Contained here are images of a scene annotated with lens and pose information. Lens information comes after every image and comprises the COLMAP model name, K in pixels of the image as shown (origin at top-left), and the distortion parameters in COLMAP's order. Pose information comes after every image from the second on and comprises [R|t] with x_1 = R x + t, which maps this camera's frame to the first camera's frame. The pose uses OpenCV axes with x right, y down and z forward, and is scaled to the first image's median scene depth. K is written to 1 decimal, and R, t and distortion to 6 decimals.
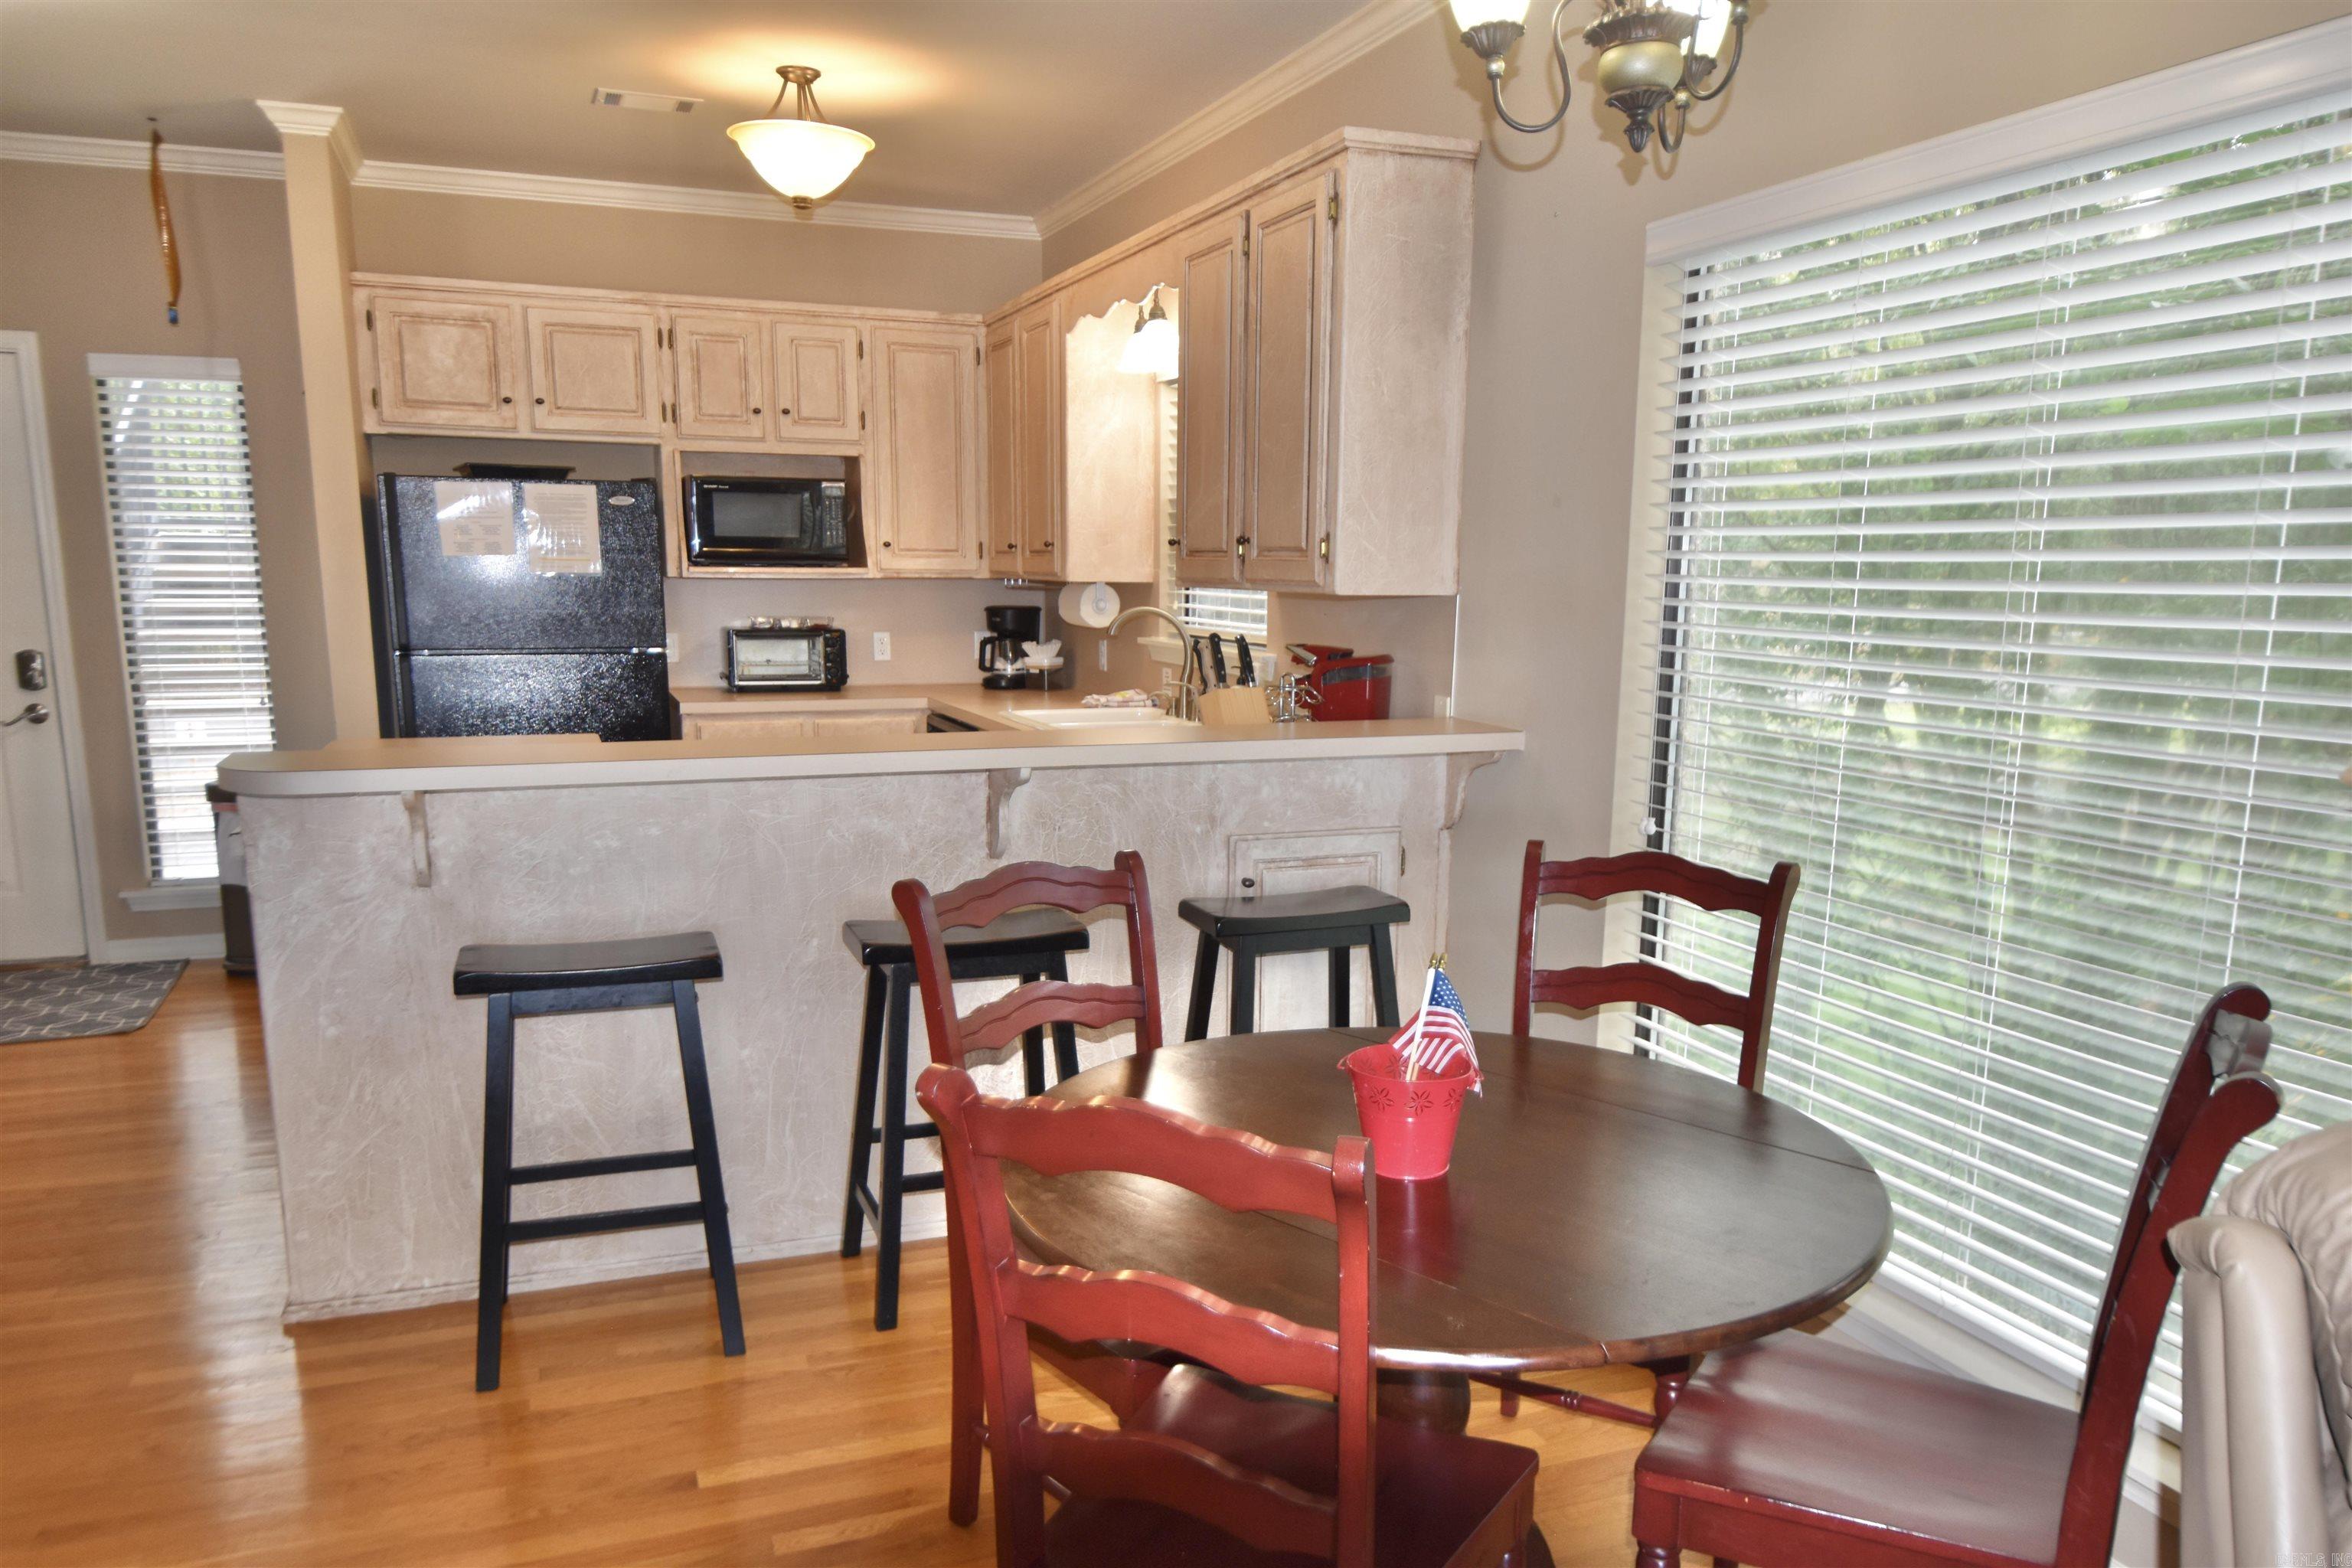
lens RADIAL K [[1709.5, 0, 1178.7], [0, 1709.5, 885.8], [0, 0, 1]] dist [0.021194, 0.001205]
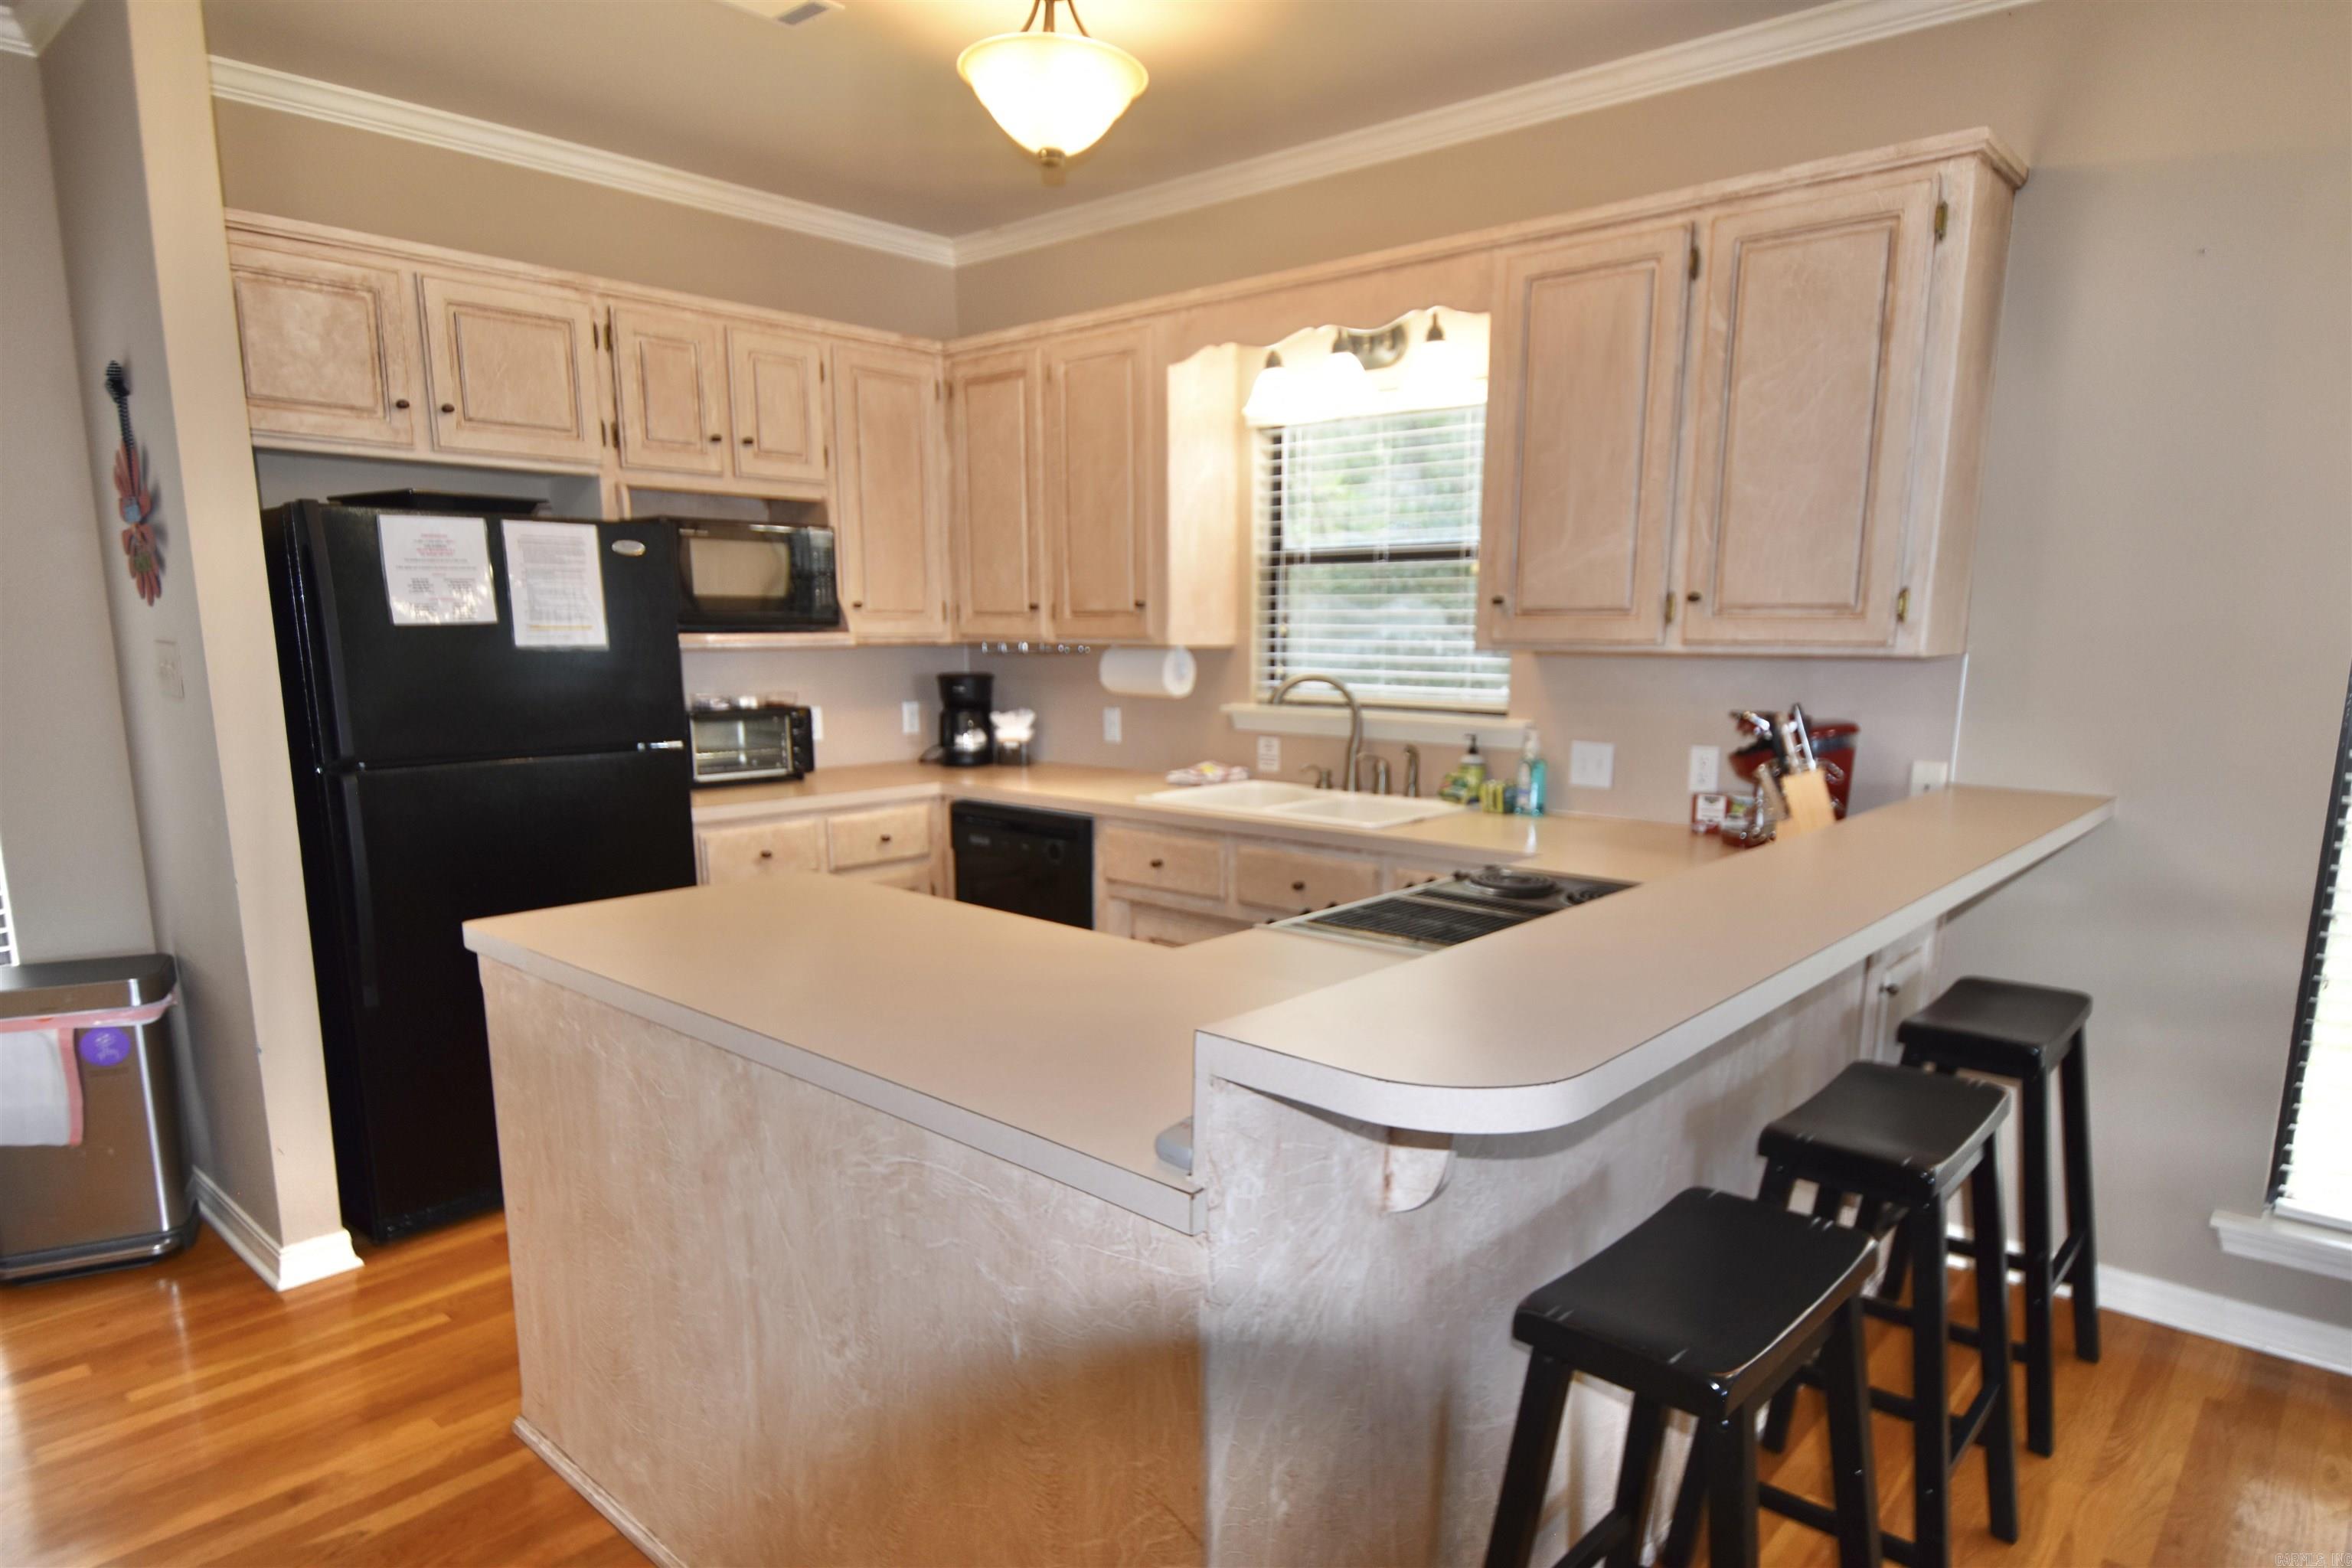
lens RADIAL K [[1402.2, 0, 1192.3], [0, 1402.2, 883.2], [0, 0, 1]] dist [0.028527, -0.023396]
pose [[0.889237, -0.092325, 0.448034, -0.375995], [0.093268, 0.995440, 0.020015, -0.065650], [-0.447839, 0.023989, 0.893792, 0.330840]]
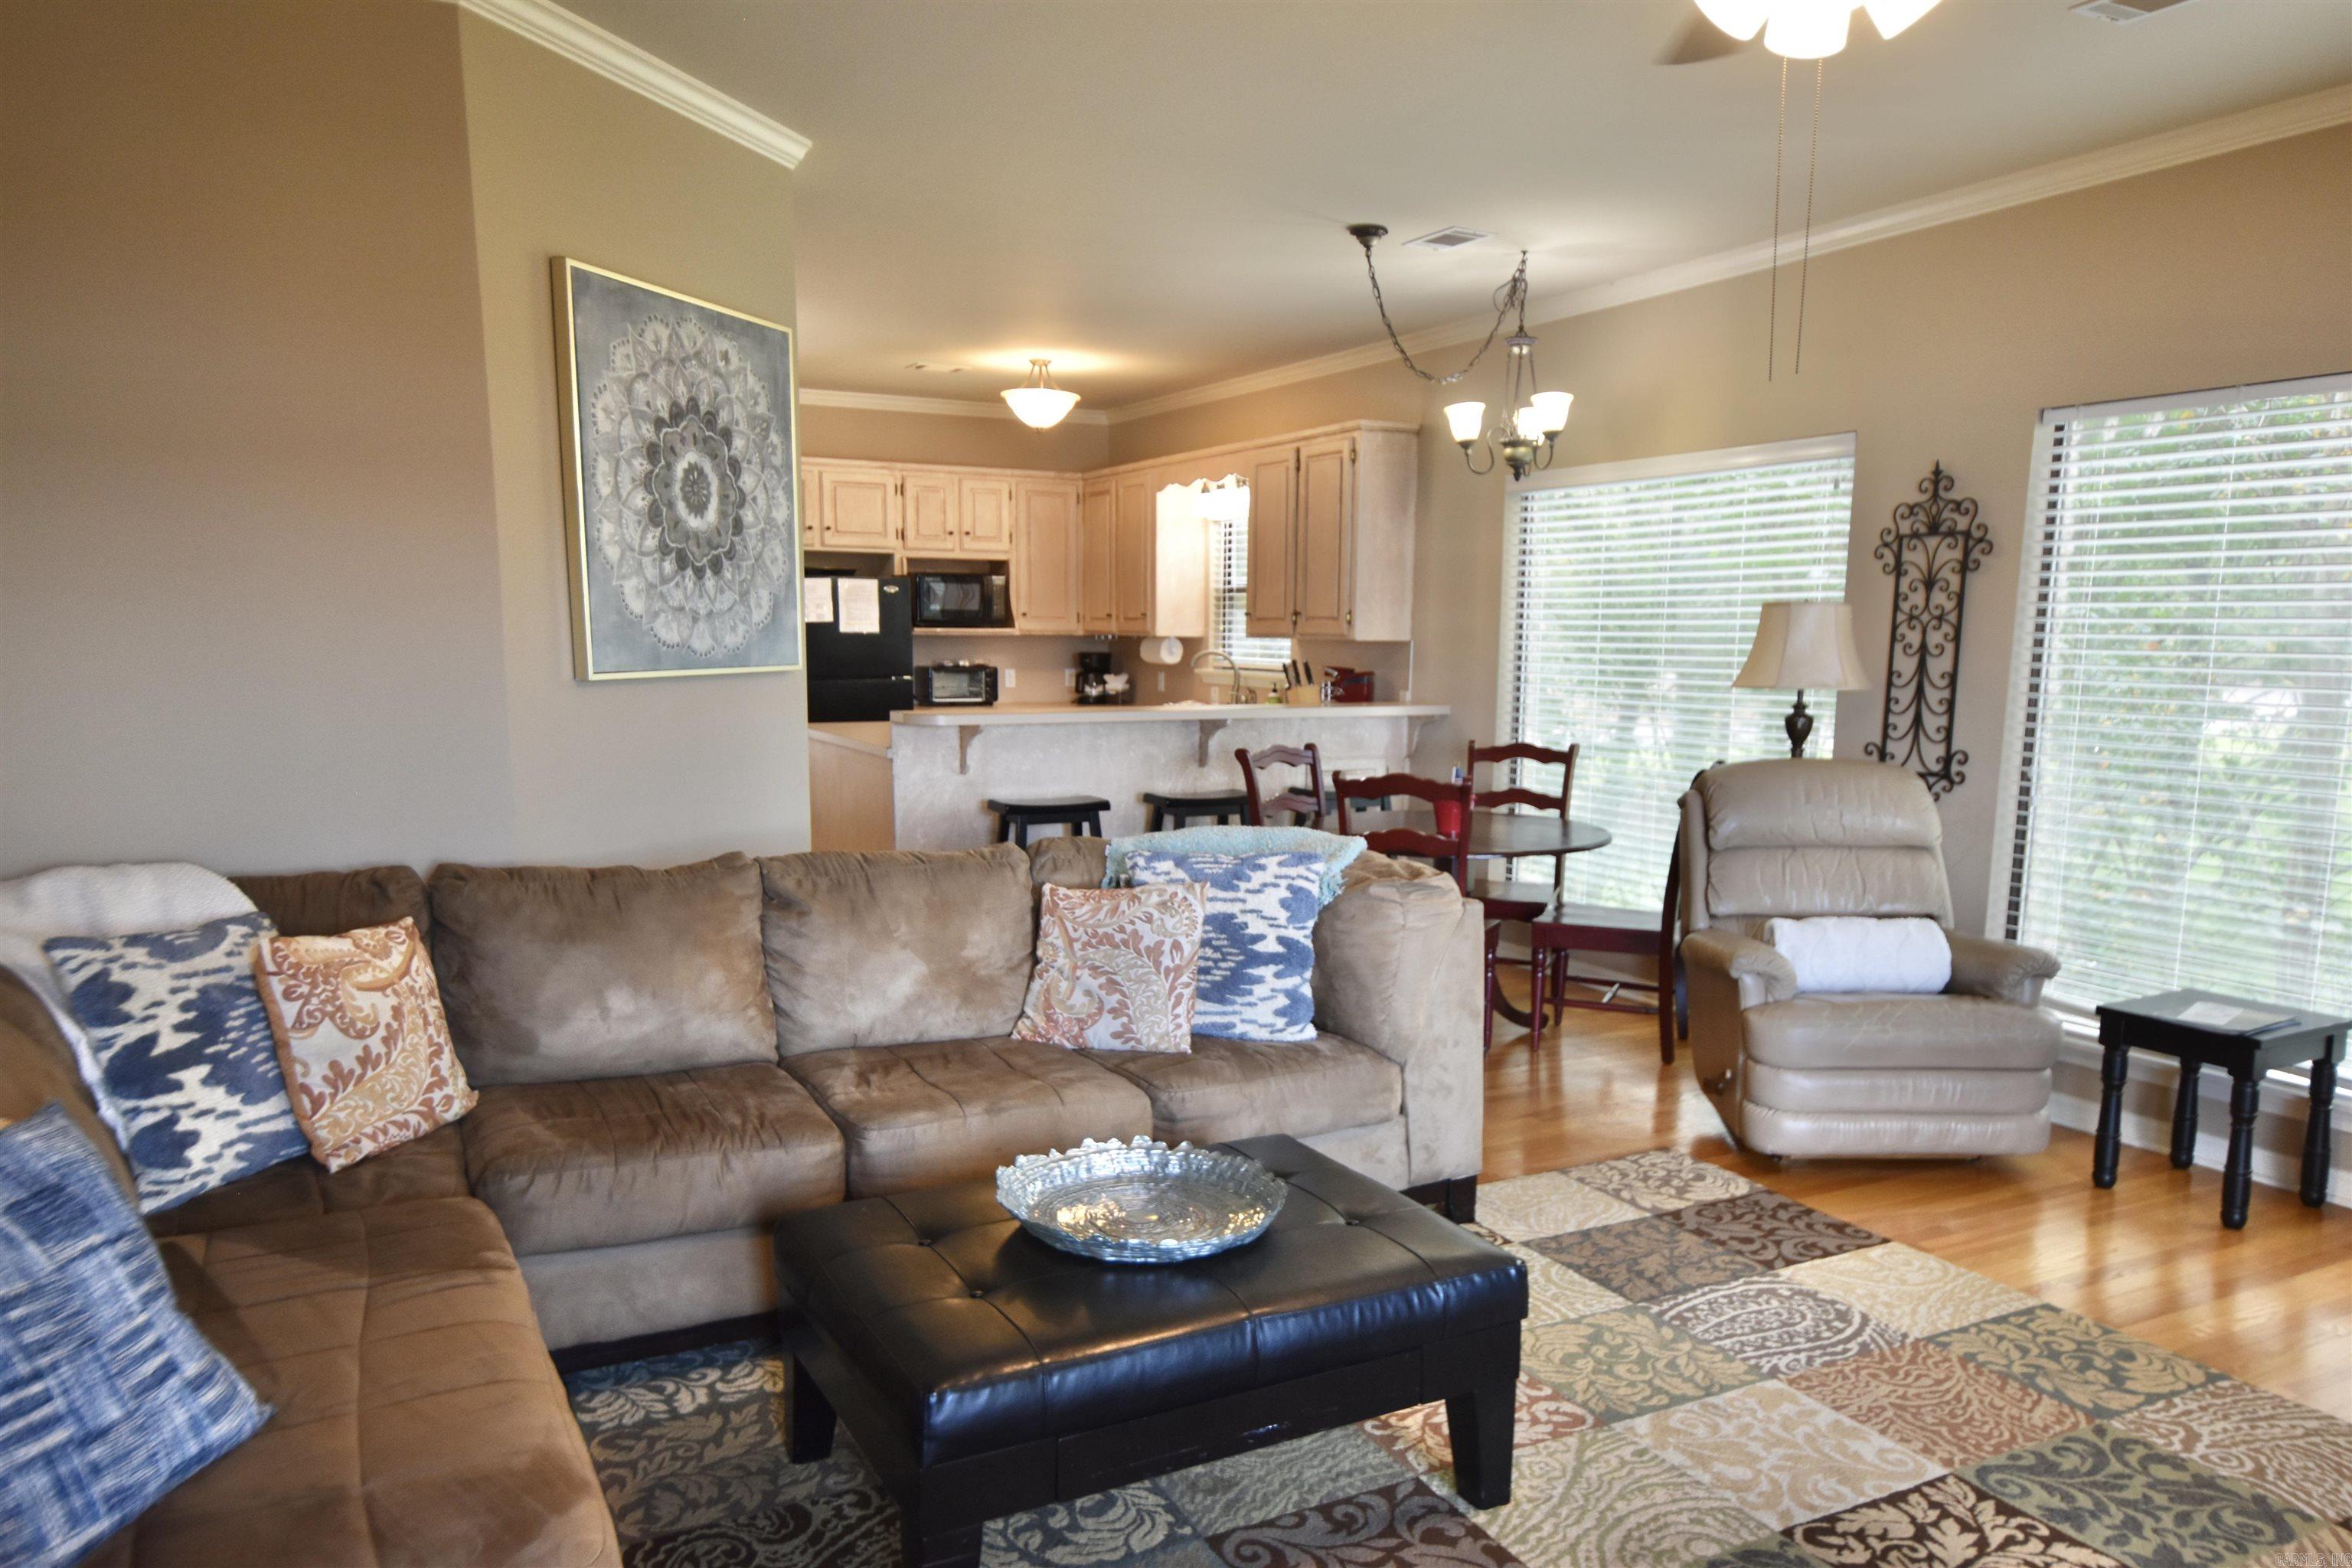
lens RADIAL K [[1638.5, 0, 1171.2], [0, 1638.5, 876.7], [0, 0, 1]] dist [0.042264, -0.026792]
pose [[0.994458, -0.018235, 0.103538, -0.213345], [0.021800, 0.999204, -0.033400, 0.109829], [-0.102847, 0.035472, 0.994065, -0.582156]]
